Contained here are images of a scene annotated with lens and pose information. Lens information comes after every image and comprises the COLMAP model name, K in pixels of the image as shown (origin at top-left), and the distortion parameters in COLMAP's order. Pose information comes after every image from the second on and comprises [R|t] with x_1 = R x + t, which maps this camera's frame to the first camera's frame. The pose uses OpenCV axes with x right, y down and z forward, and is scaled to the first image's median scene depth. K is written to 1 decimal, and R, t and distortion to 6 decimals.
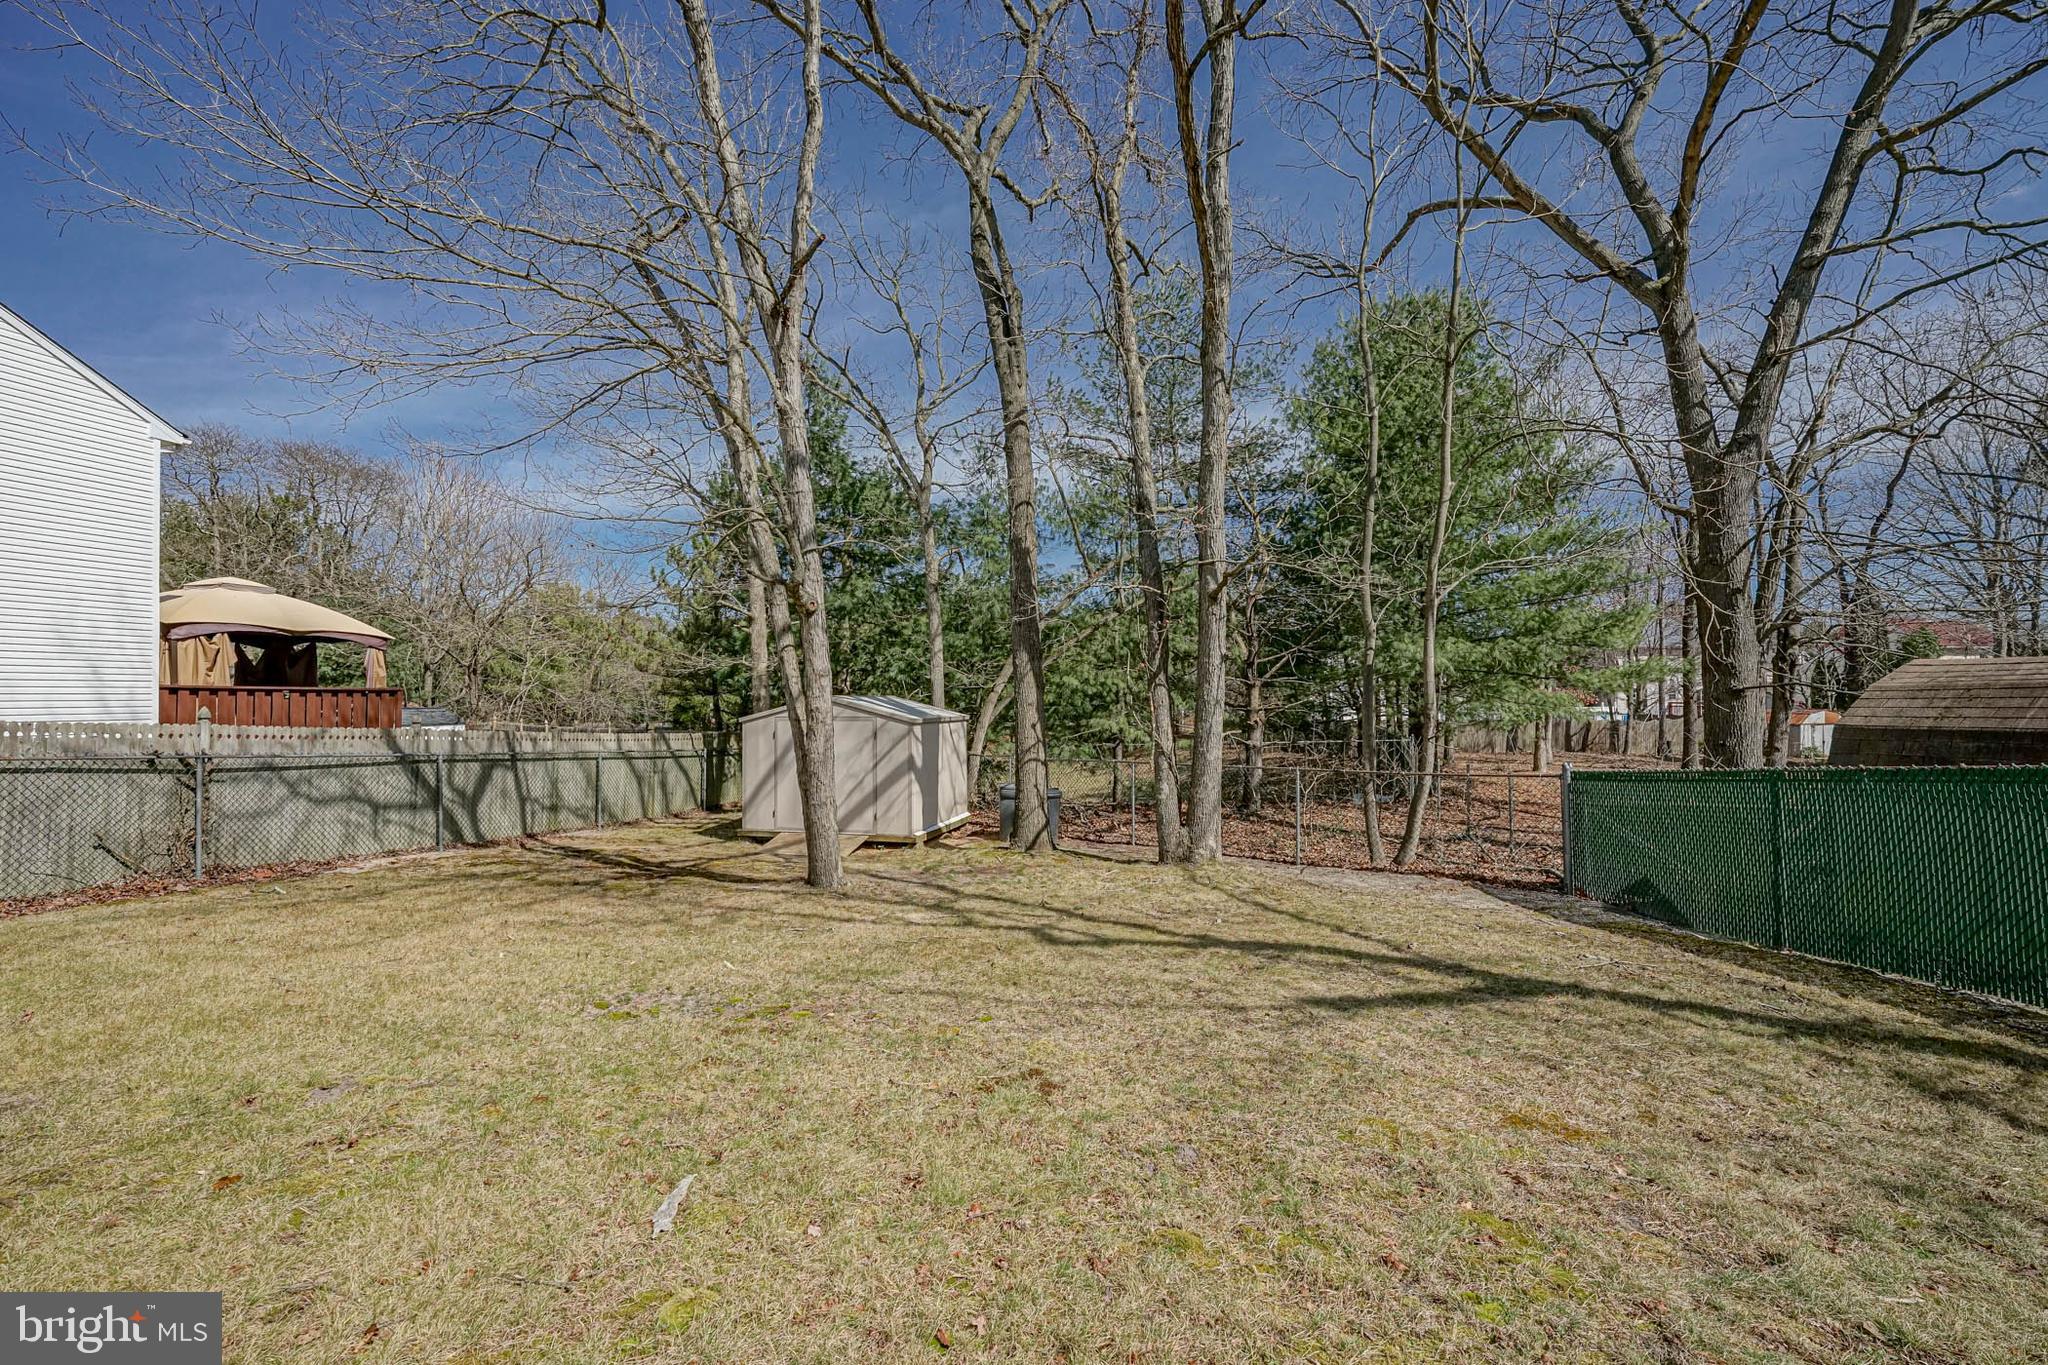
lens RADIAL K [[836.3, 0, 1018.2], [0, 836.3, 676.4], [0, 0, 1]] dist [-0.000552, -0.000286]
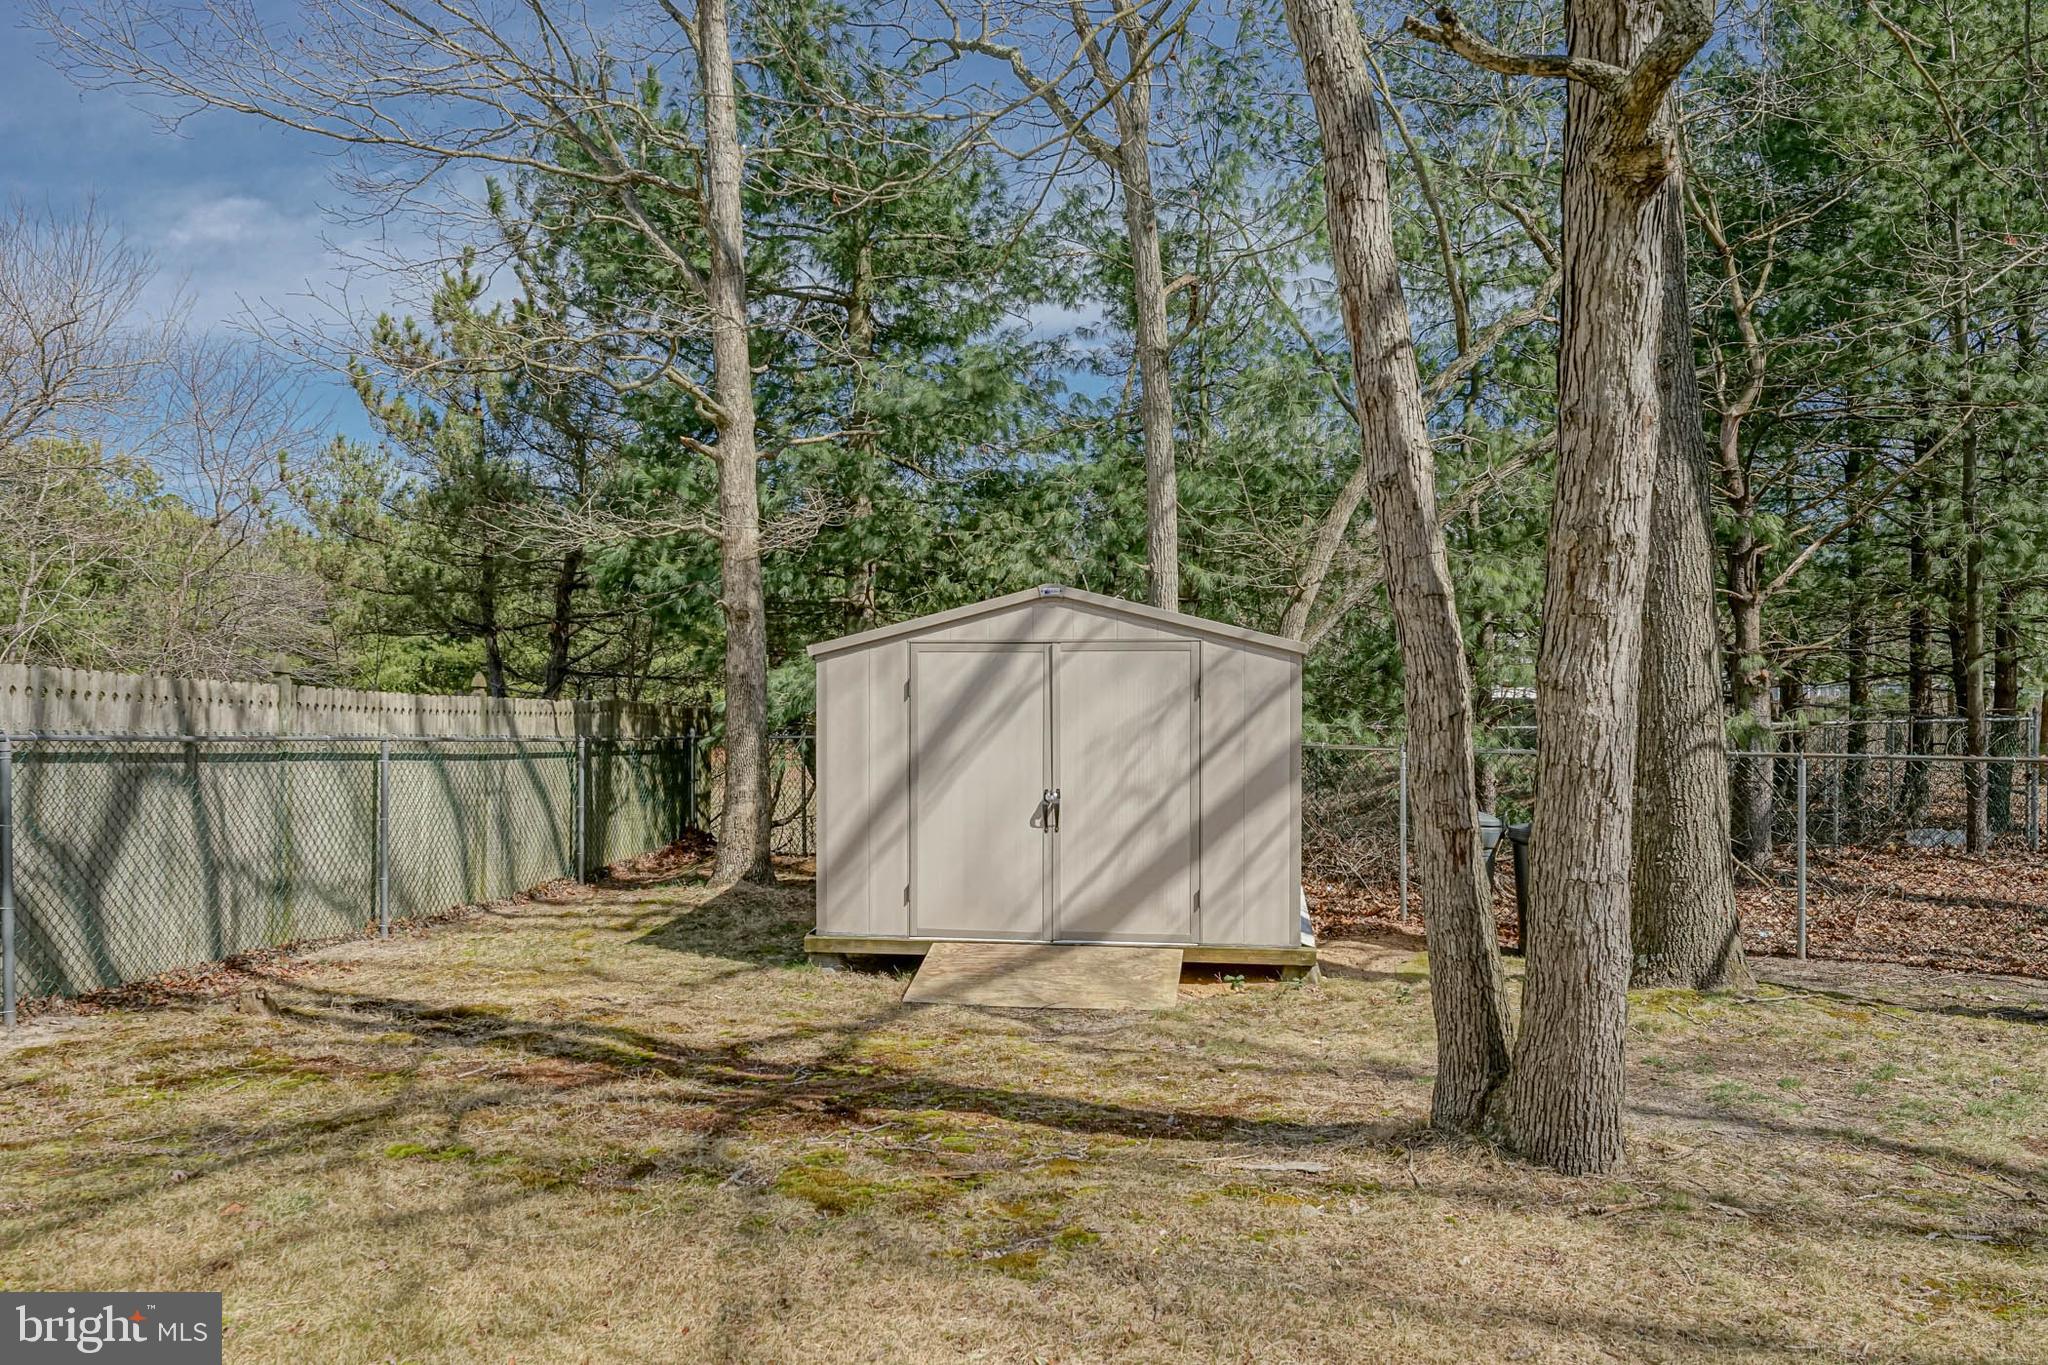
lens RADIAL K [[1439.6, 0, 1023.8], [0, 1439.6, 684.7], [0, 0, 1]] dist [0.003795, -0.000131]
pose [[0.994108, 0.000017, 0.108396, -0.307506], [-0.004001, 0.999324, 0.036534, 0.043359], [-0.108323, -0.036752, 0.993436, 0.338036]]
